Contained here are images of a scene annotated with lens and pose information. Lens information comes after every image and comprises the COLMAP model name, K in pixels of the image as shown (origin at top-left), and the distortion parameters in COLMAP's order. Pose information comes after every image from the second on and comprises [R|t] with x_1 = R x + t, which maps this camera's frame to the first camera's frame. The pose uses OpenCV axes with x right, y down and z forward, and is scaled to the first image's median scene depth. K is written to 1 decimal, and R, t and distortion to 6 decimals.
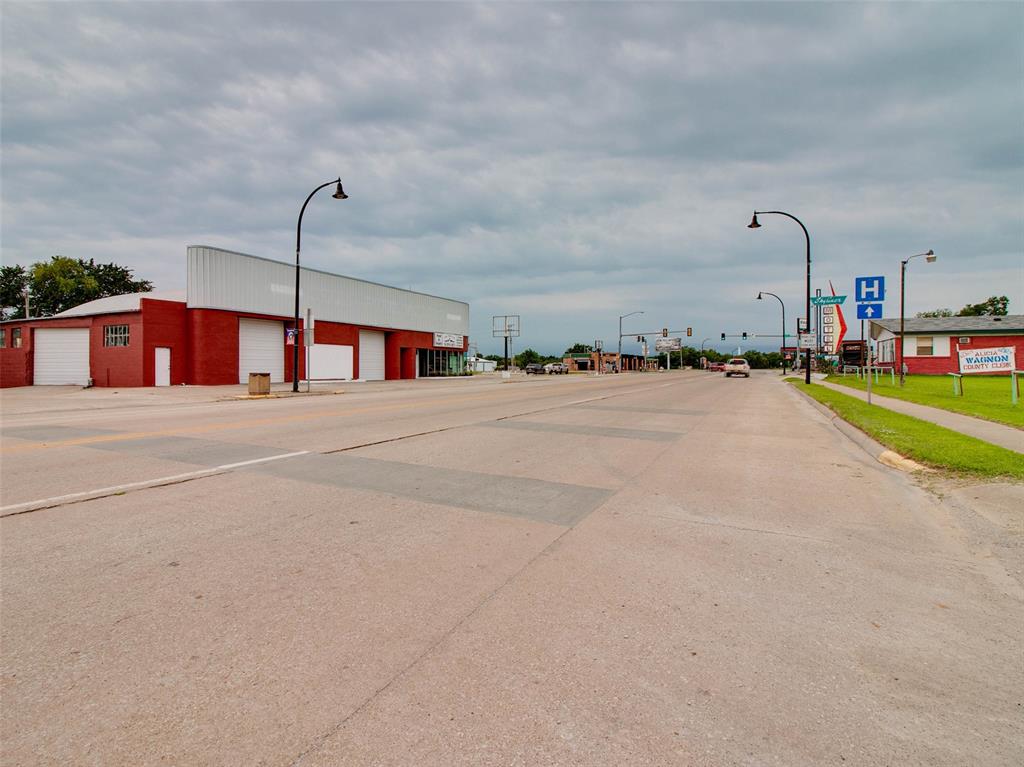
lens RADIAL K [[545.4, 0, 510.4], [0, 545.4, 383.6], [0, 0, 1]] dist [0.027456, -0.000451]
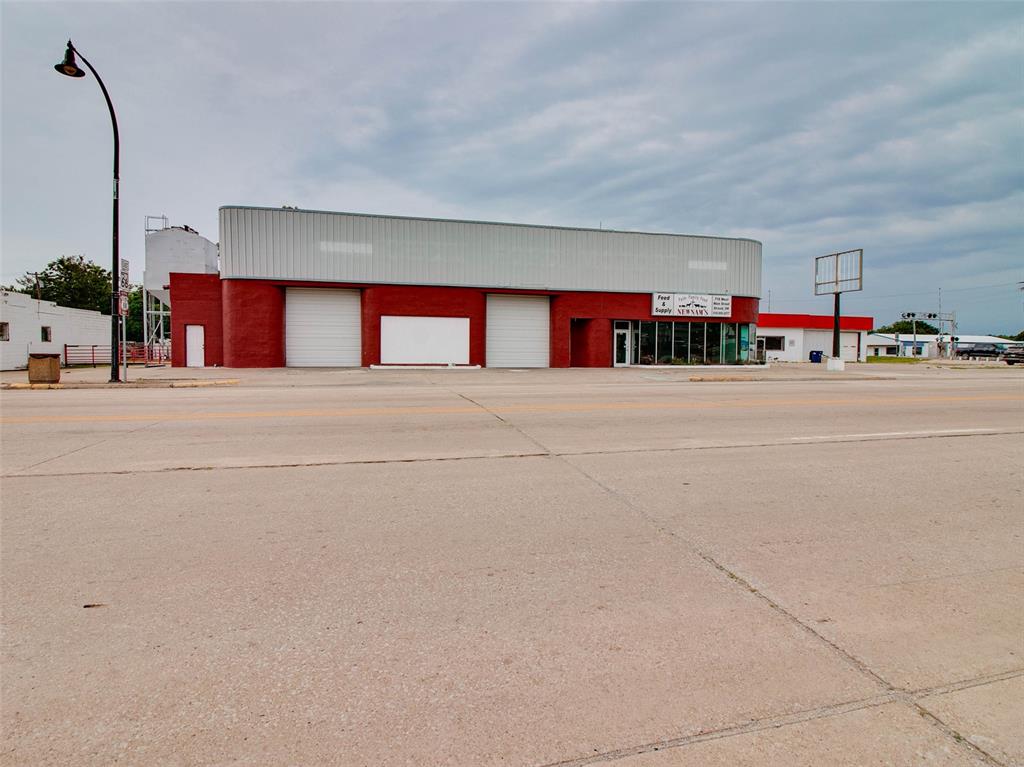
lens RADIAL K [[528.6, 0, 517.6], [0, 528.6, 364.7], [0, 0, 1]] dist [-0.014564, -0.002910]
pose [[0.628496, 0.028651, -0.777285, 0.281810], [-0.029699, 0.999477, 0.012827, -0.018923], [0.777246, 0.015023, 0.629018, 0.620521]]
